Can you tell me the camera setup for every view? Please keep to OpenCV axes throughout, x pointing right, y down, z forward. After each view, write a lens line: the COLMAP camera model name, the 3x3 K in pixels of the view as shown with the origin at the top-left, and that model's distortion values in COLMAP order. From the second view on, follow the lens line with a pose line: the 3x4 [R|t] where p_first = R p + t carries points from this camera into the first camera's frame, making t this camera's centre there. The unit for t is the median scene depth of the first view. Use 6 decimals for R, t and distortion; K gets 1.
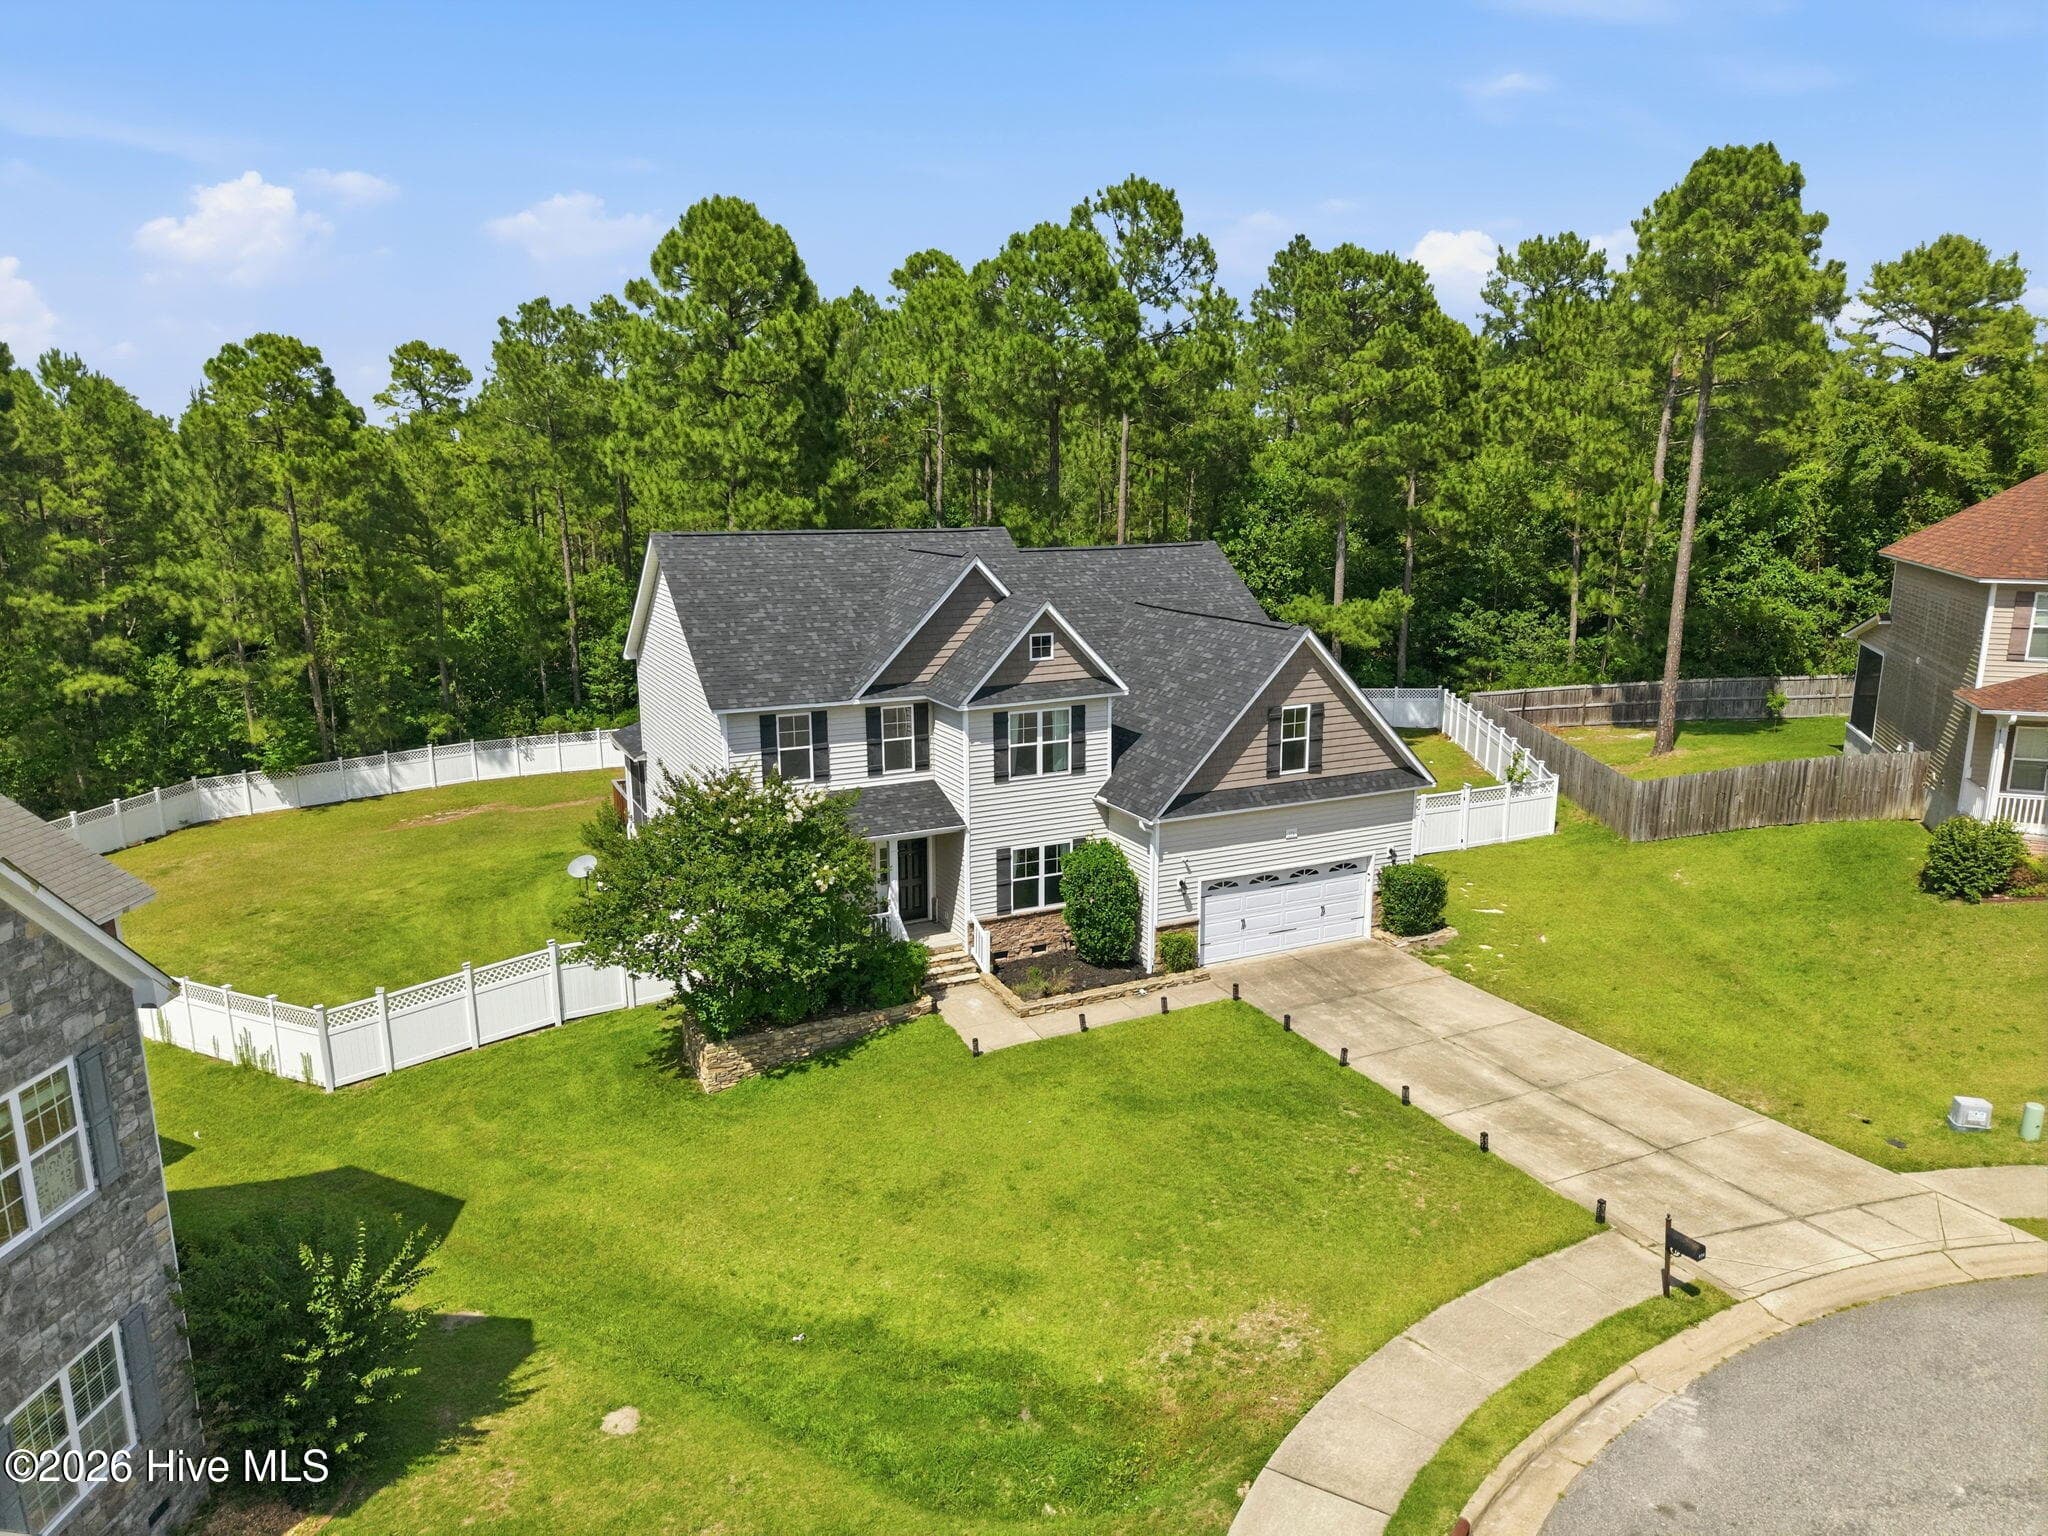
lens RADIAL K [[1363.0, 0, 1015.7], [0, 1363.0, 788.3], [0, 0, 1]] dist [0.018423, -0.018433]
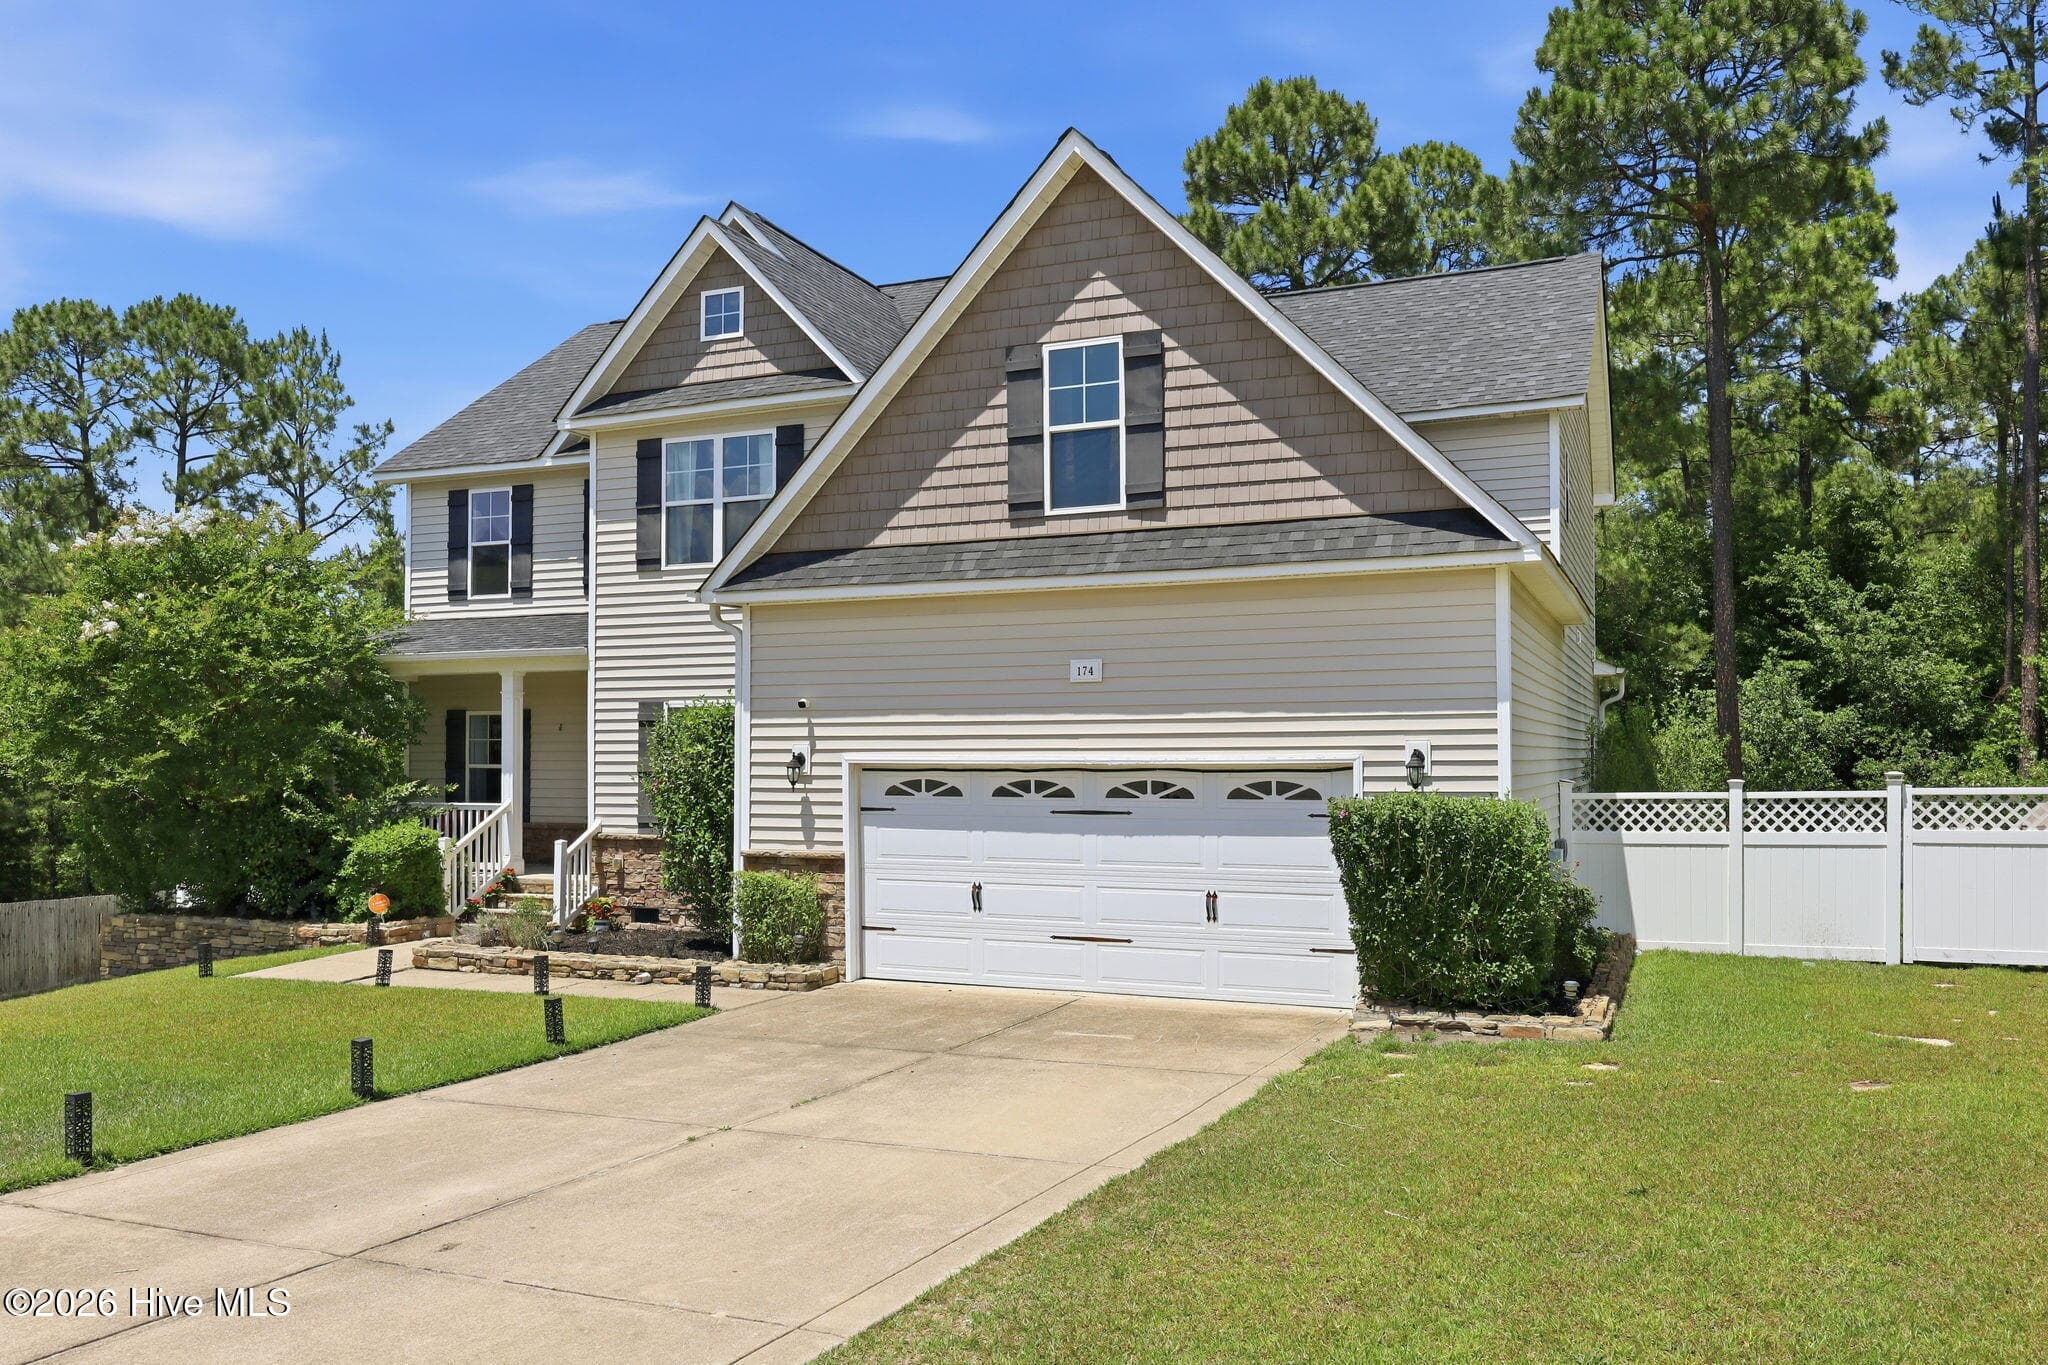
lens RADIAL K [[1628.3, 0, 991.2], [0, 1628.3, 718.8], [0, 0, 1]] dist [0.019204, -0.014381]
pose [[0.636145, -0.014379, -0.771436, 0.553821], [-0.175659, 0.970871, -0.162949, 0.128956], [0.751308, 0.239169, 0.615089, 0.711997]]
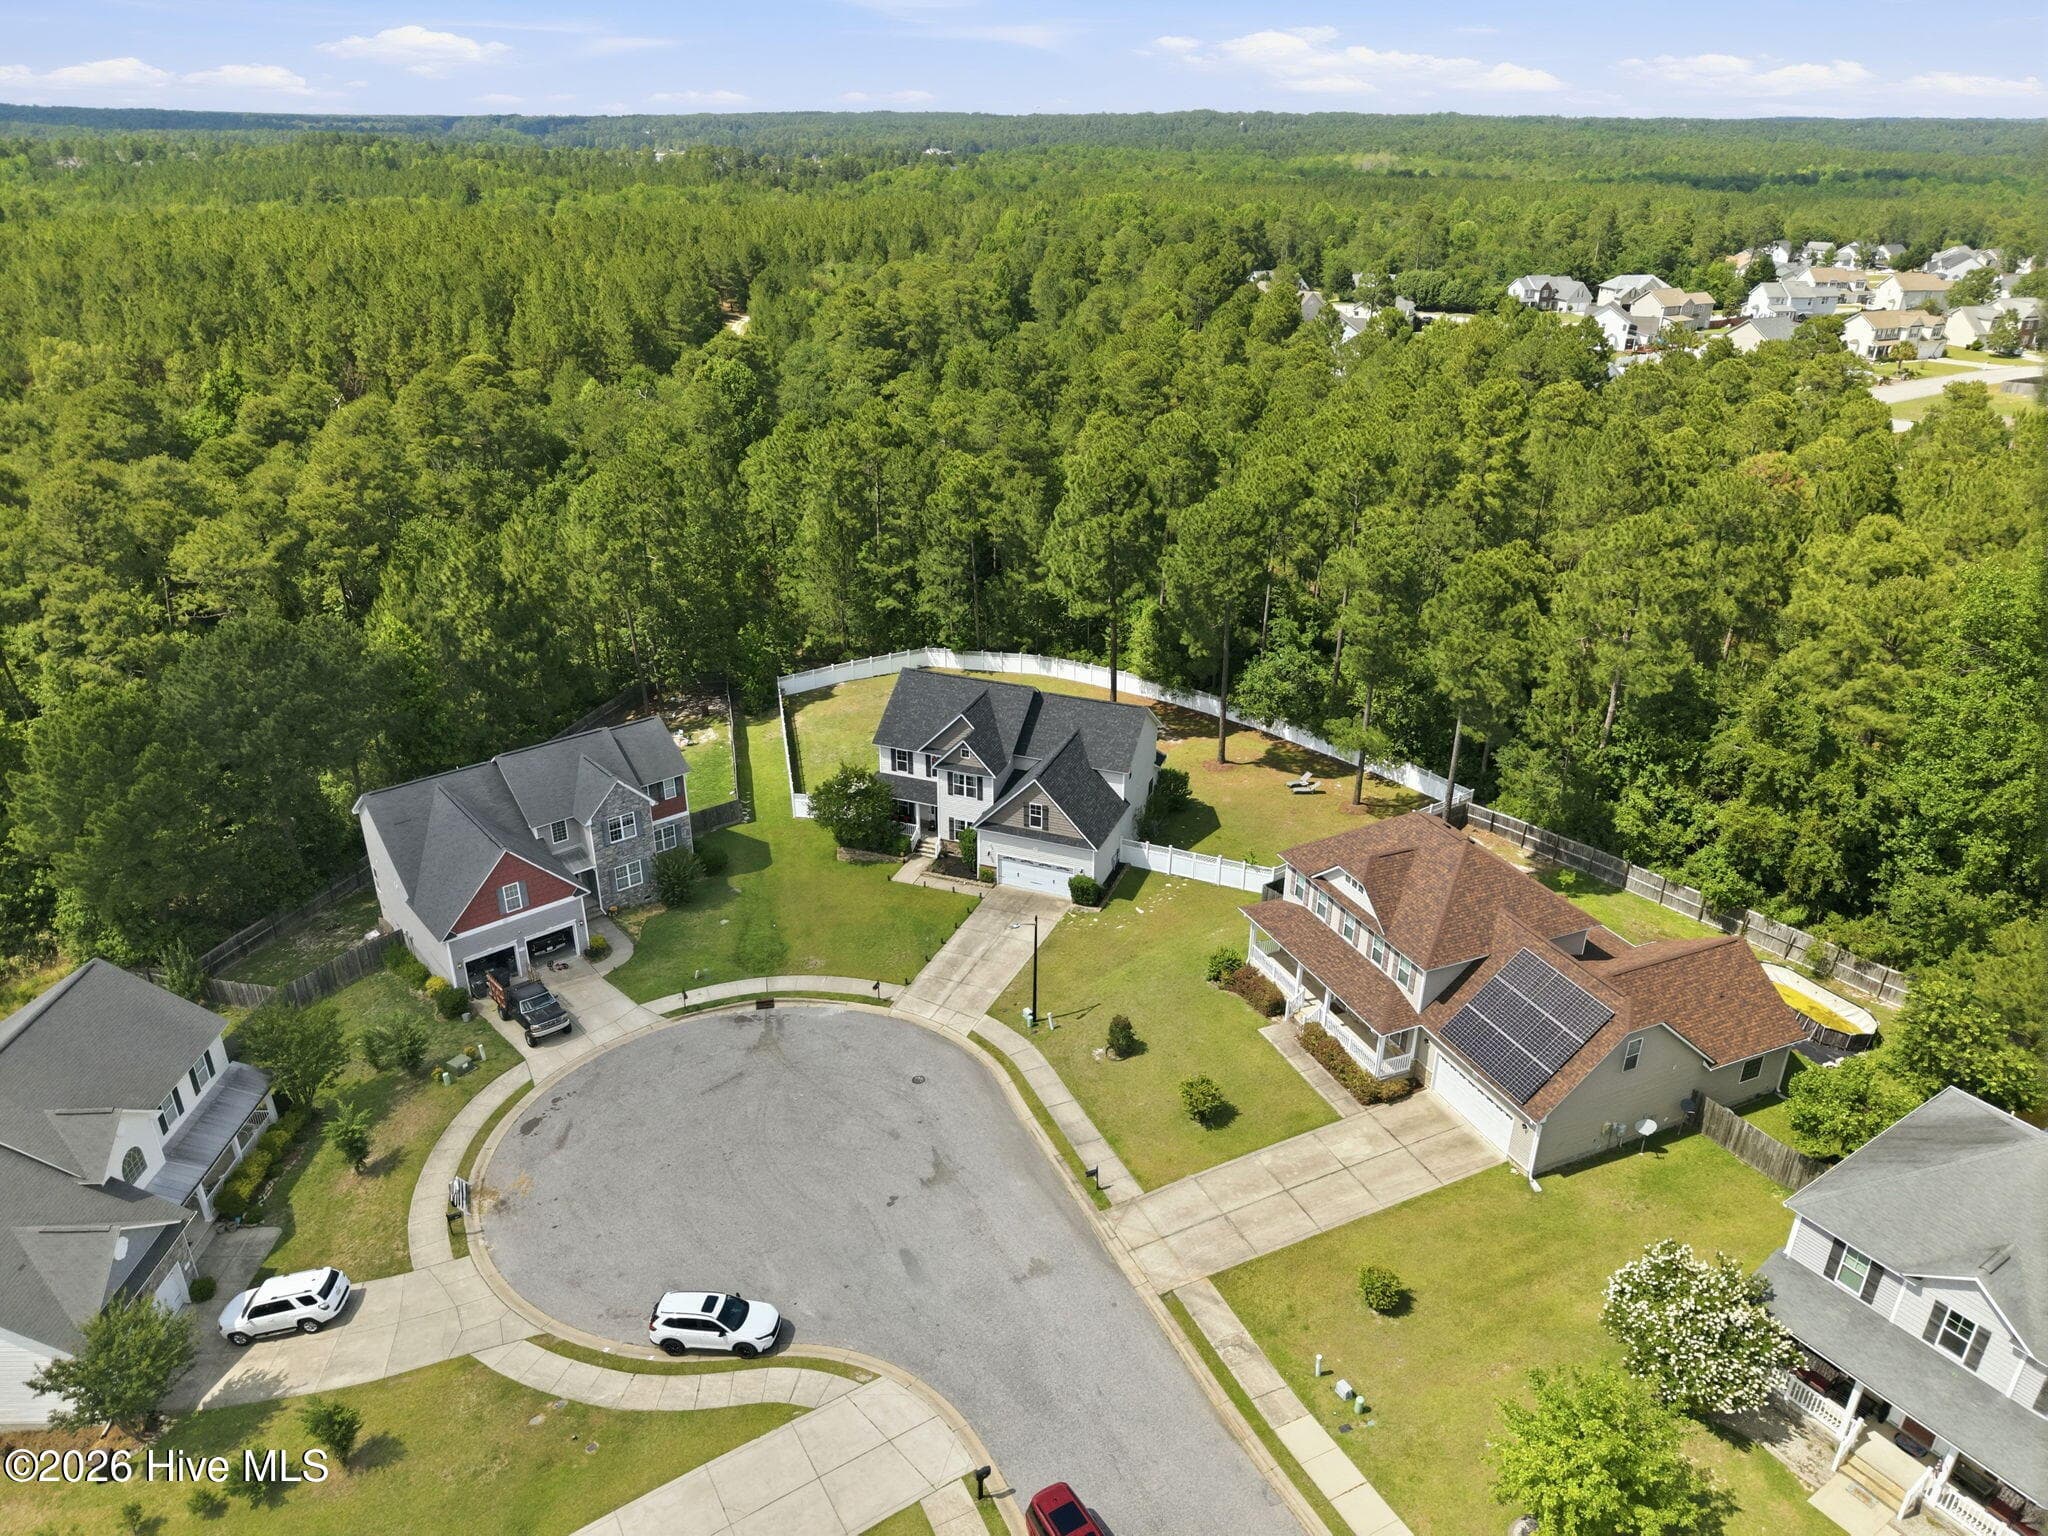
lens RADIAL K [[1363.0, 0, 1009.3], [0, 1363.0, 756.7], [0, 0, 1]] dist [0.018423, -0.018433]
pose [[0.680373, 0.310468, -0.663854, 1.853630], [-0.173723, 0.948339, 0.265468, -0.820558], [0.711978, -0.065290, 0.699160, -0.832337]]
